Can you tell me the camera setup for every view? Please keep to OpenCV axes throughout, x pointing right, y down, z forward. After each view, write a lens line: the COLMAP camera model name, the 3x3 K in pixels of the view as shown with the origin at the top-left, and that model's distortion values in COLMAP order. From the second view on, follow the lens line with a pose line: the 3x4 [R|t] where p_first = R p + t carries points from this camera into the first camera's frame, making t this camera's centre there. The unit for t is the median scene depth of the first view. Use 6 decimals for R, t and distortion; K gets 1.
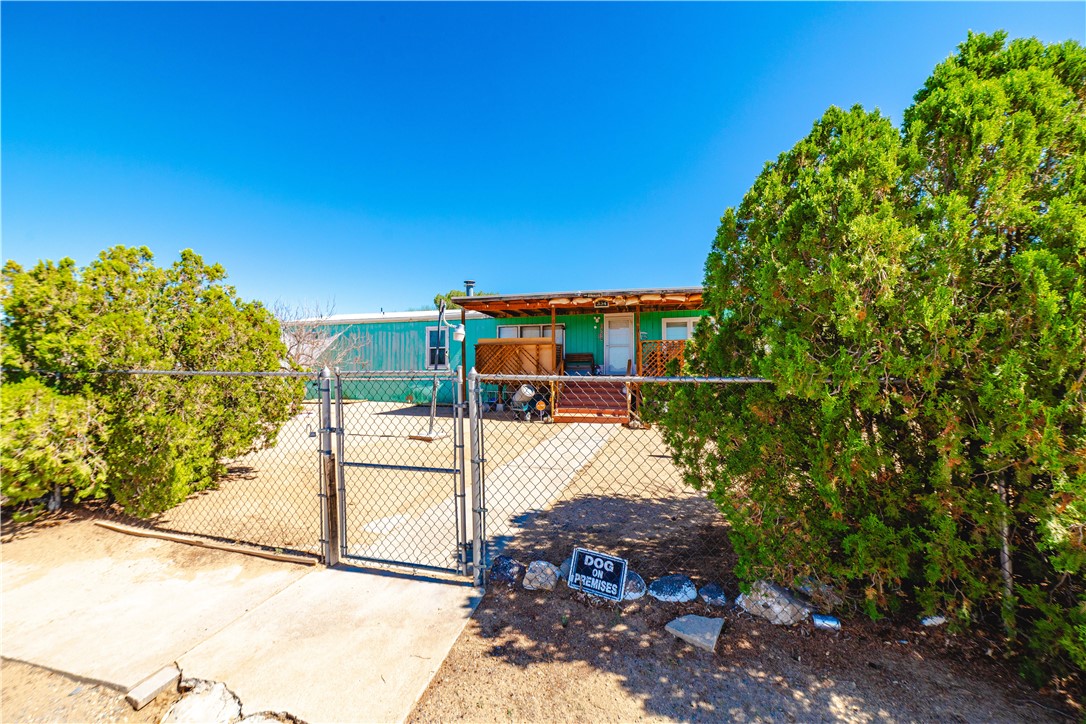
lens RADIAL K [[428.5, 0, 532.7], [0, 428.5, 349.4], [0, 0, 1]] dist [0.000283, 0.000251]
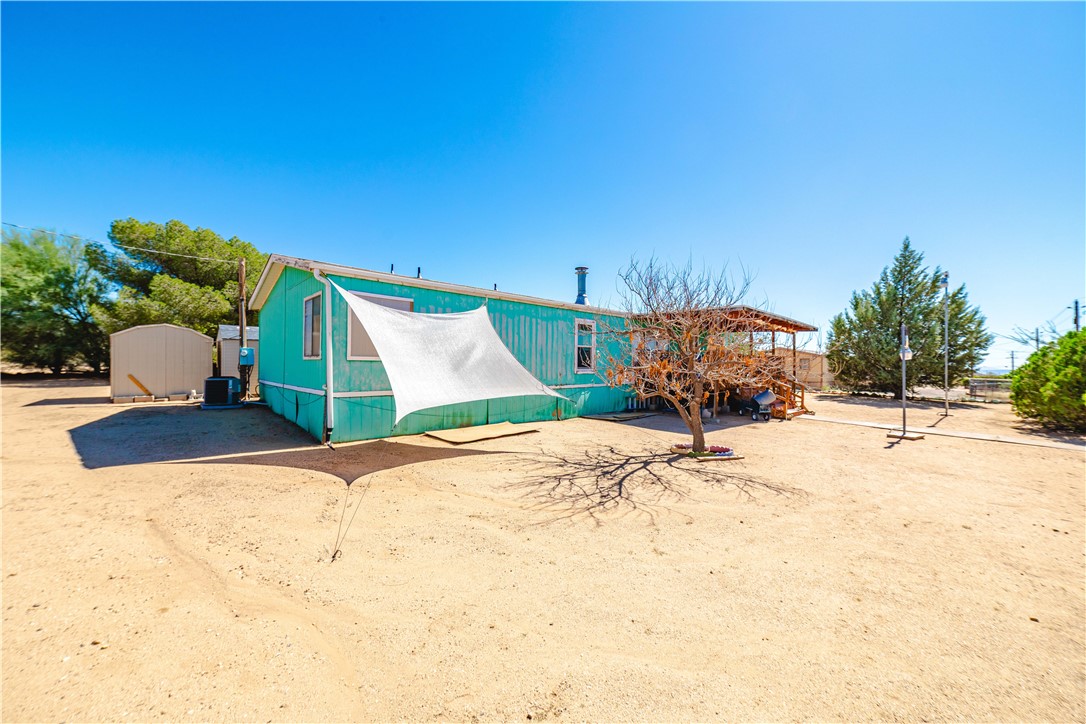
lens RADIAL K [[427.9, 0, 540.3], [0, 427.9, 355.6], [0, 0, 1]] dist [0.000177, 0.000321]
pose [[0.503582, 0.024064, 0.863612, -1.071256], [-0.058229, 0.998284, 0.006137, 0.015235], [-0.861983, -0.053378, 0.504119, 0.767170]]
